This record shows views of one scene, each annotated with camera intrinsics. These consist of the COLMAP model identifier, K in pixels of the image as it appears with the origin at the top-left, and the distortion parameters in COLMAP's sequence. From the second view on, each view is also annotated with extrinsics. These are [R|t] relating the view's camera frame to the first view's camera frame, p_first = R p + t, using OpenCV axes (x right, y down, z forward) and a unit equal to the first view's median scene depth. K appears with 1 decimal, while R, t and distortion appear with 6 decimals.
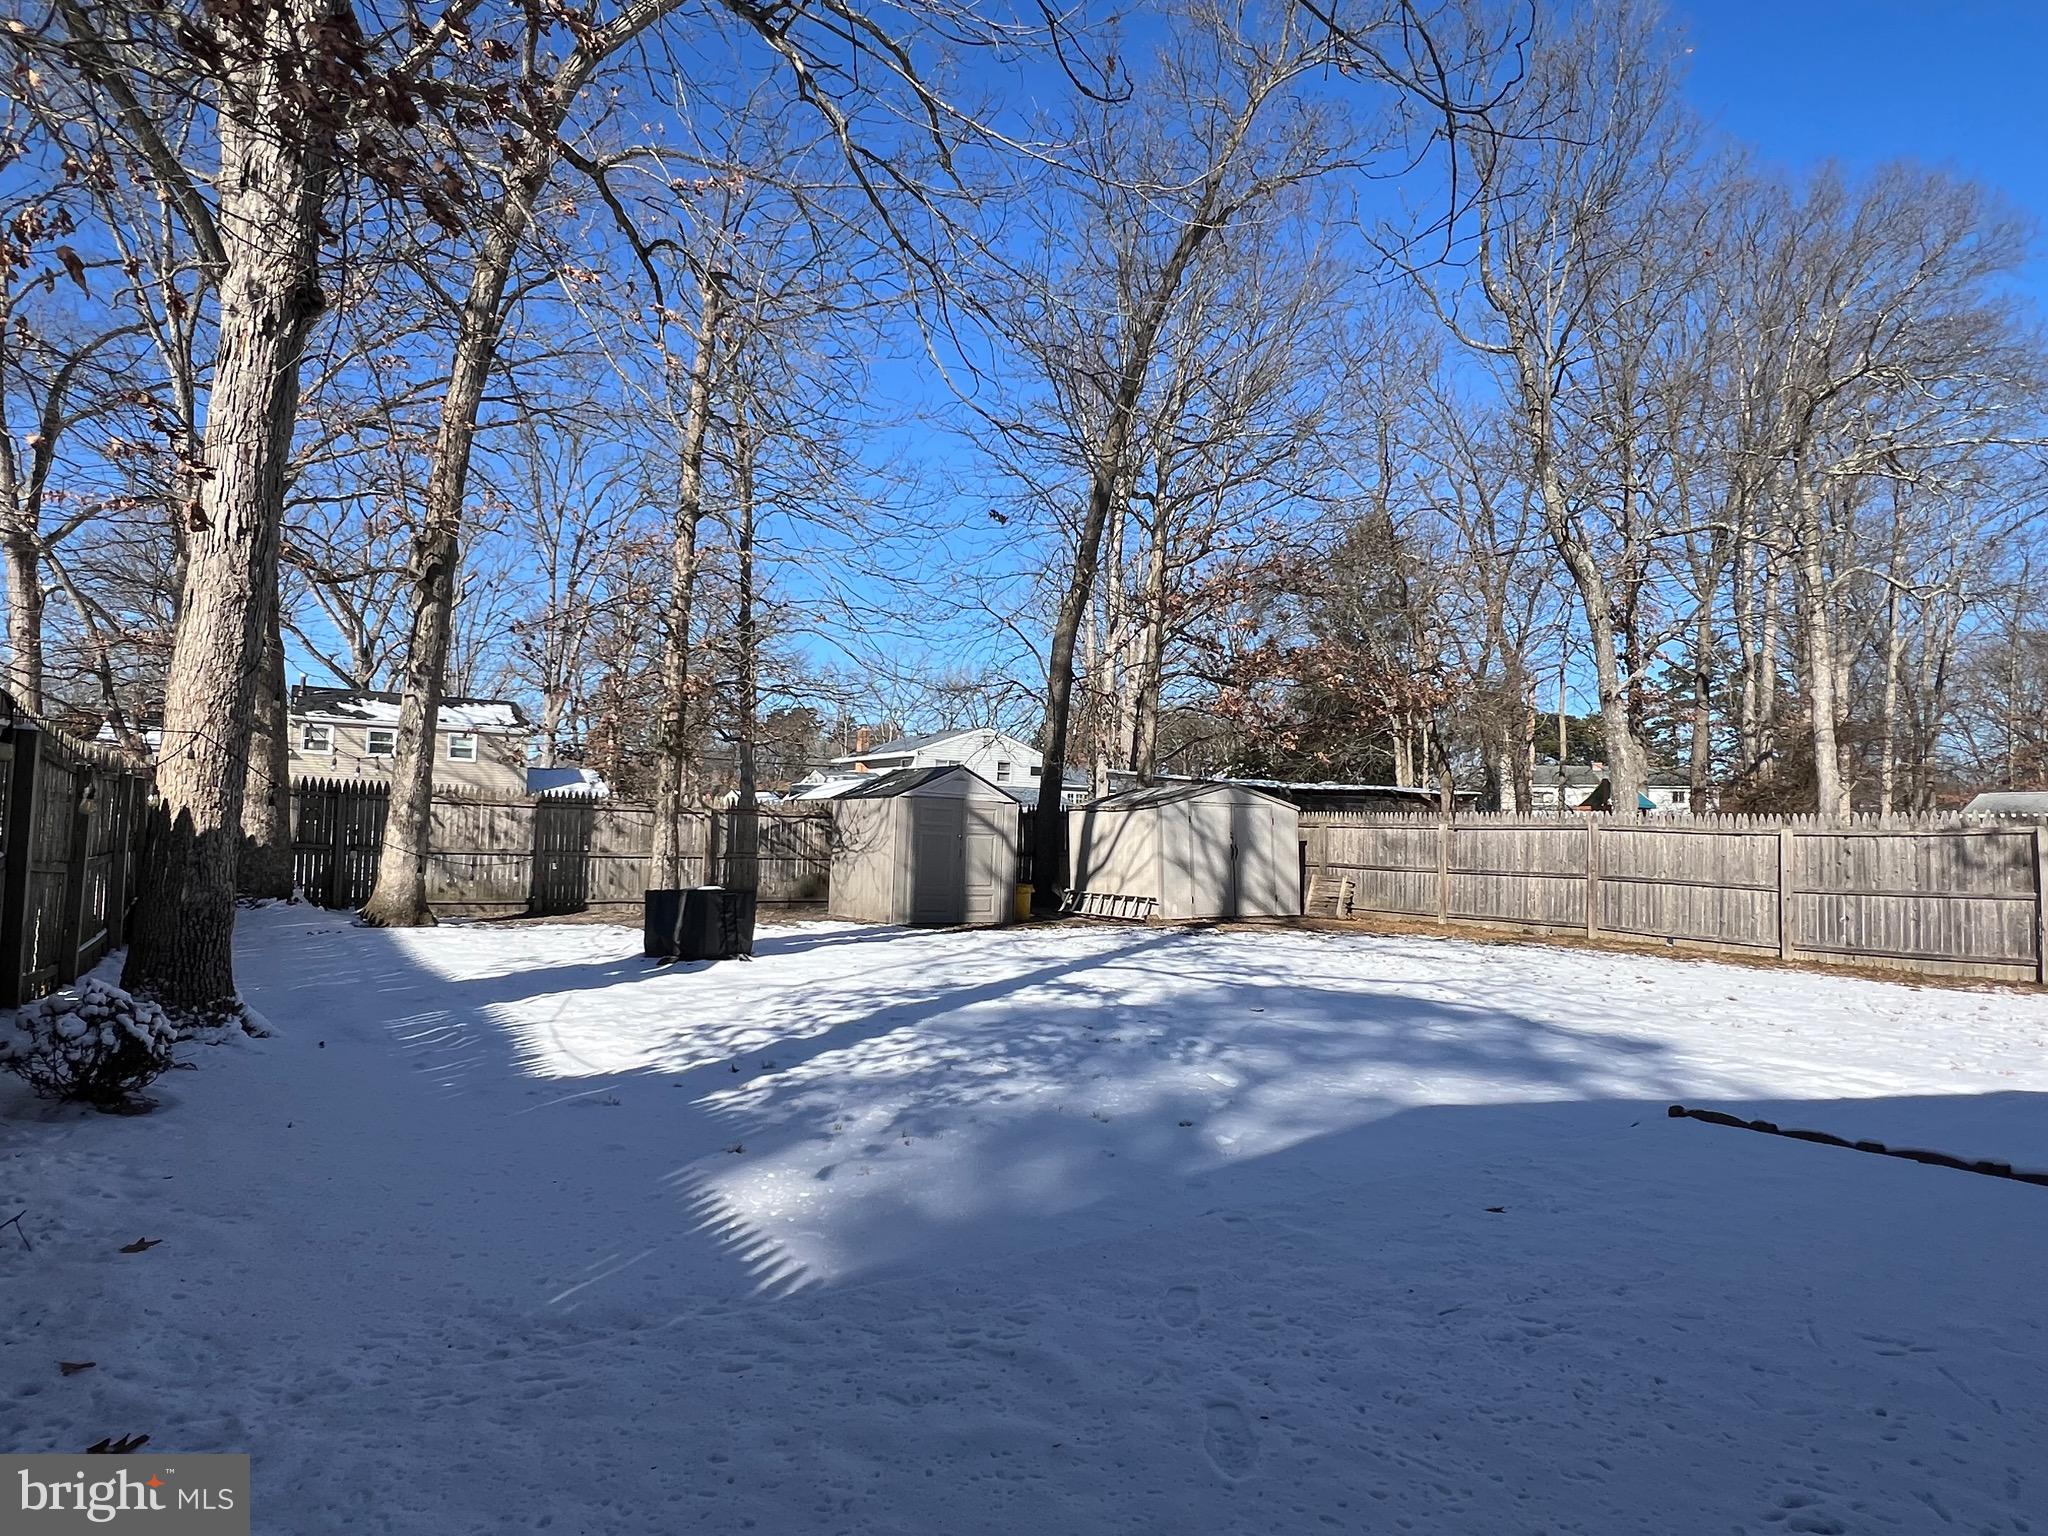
lens RADIAL K [[1122.2, 0, 1024.0], [0, 1122.2, 768.0], [0, 0, 1]] dist [0.022695, 0.000024]
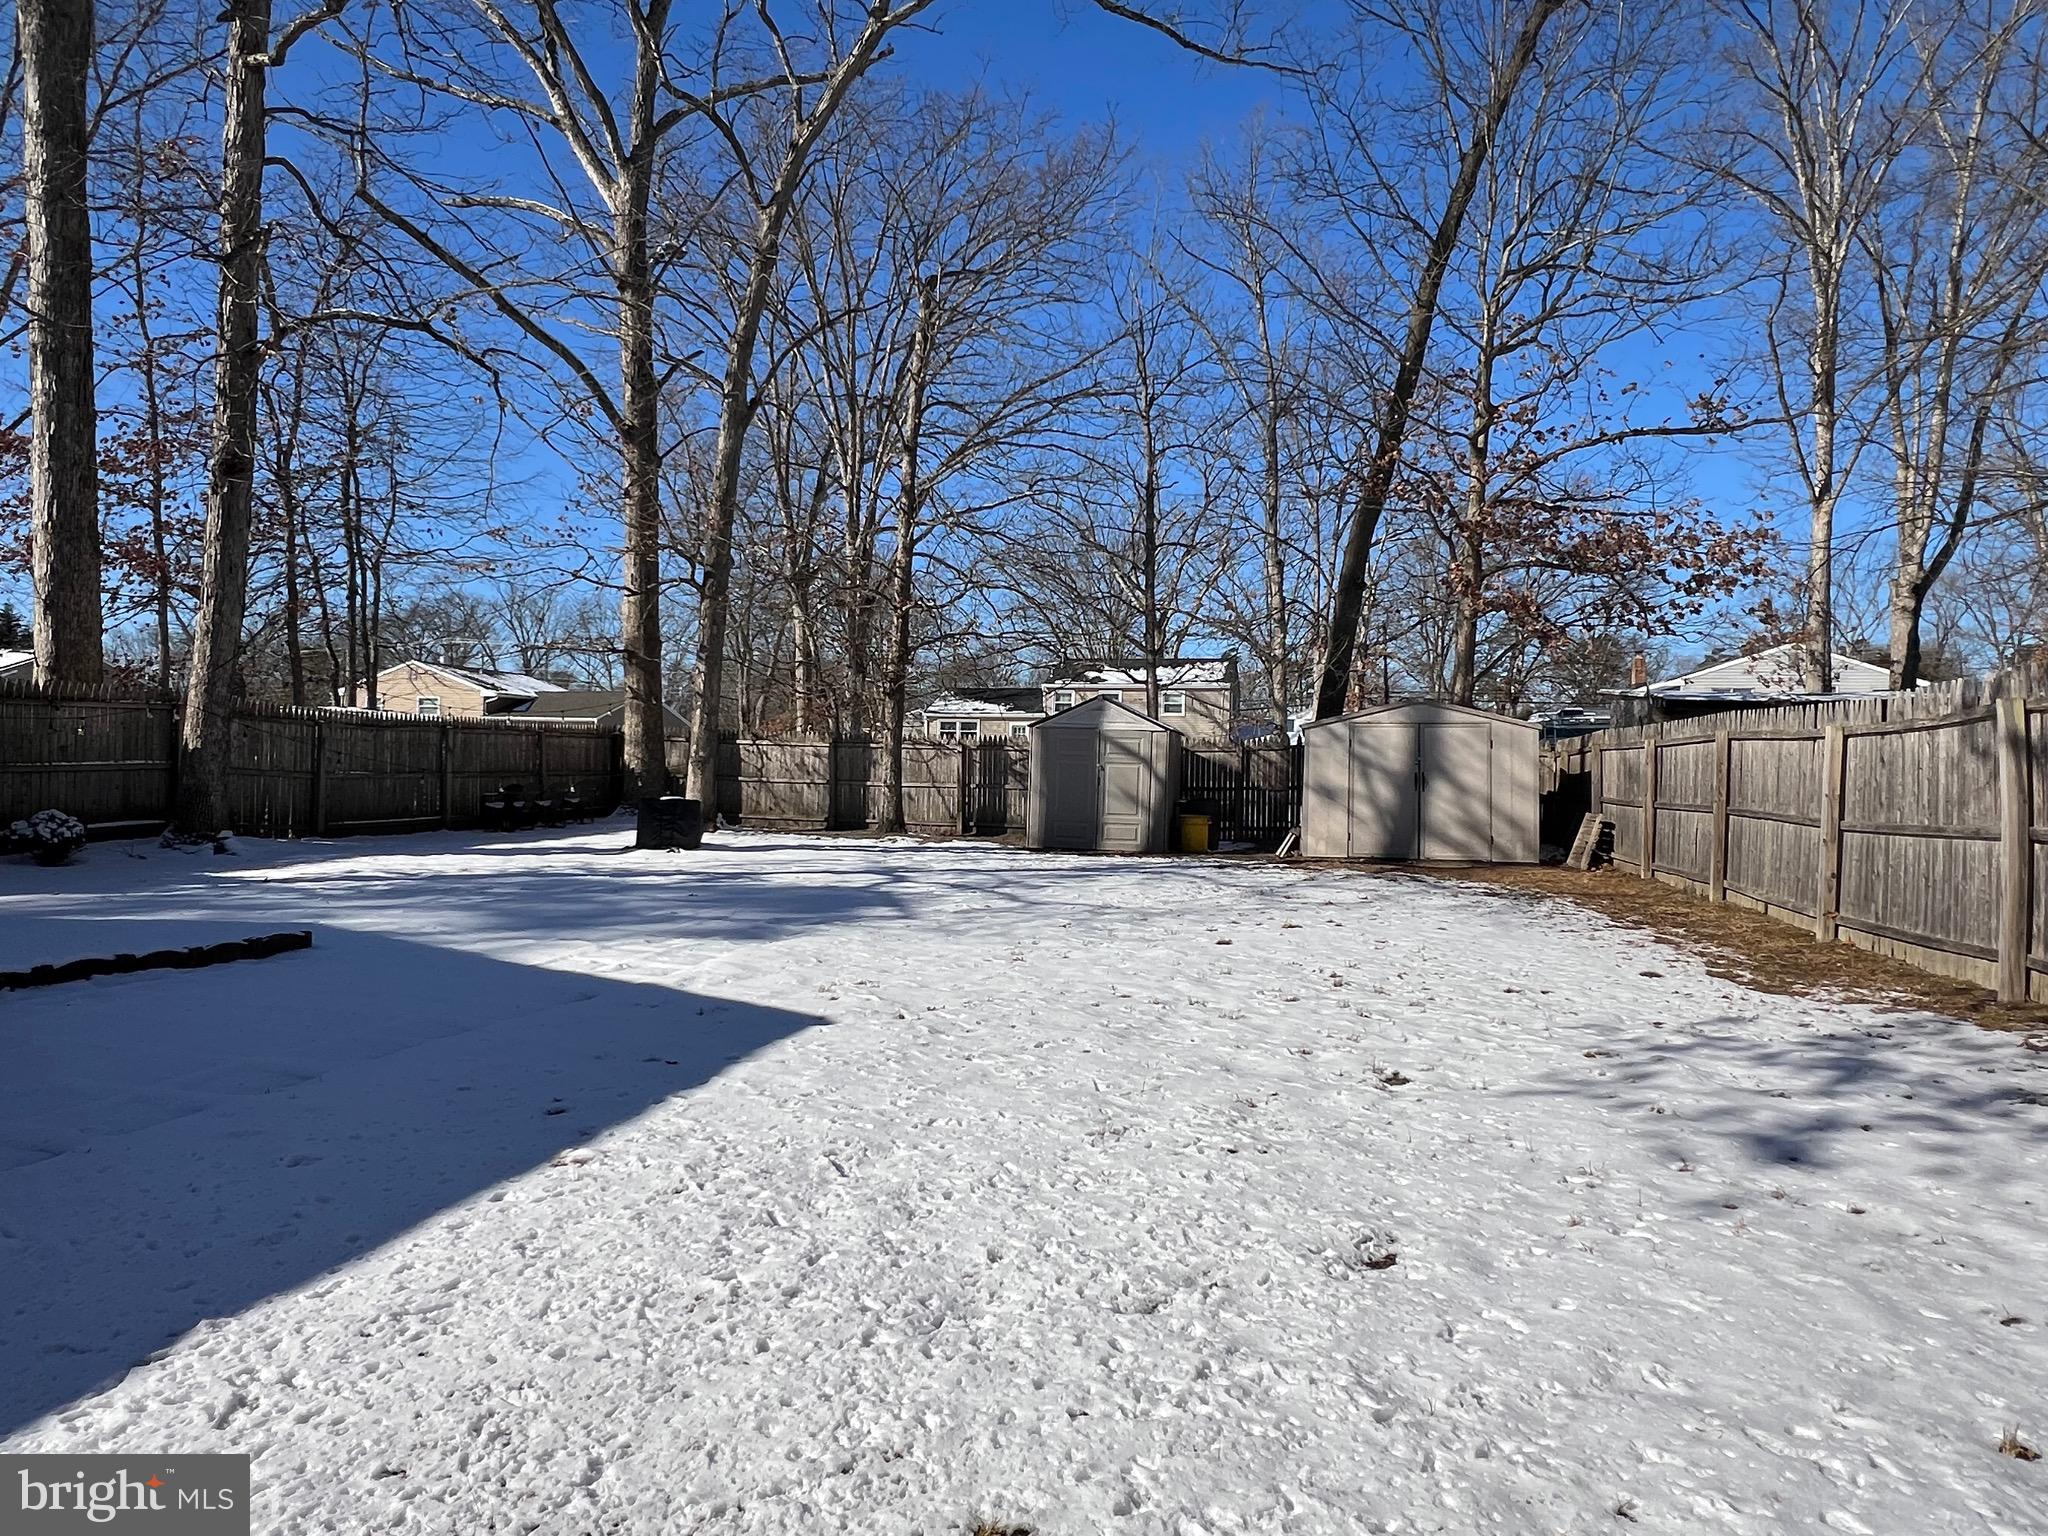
lens RADIAL K [[1190.3, 0, 1020.3], [0, 1190.3, 769.8], [0, 0, 1]] dist [0.000027, -0.000587]
pose [[0.720853, -0.012725, -0.692972, 0.588095], [0.041665, 0.998819, 0.024999, 0.032608], [0.691835, -0.046893, 0.720531, 0.159035]]
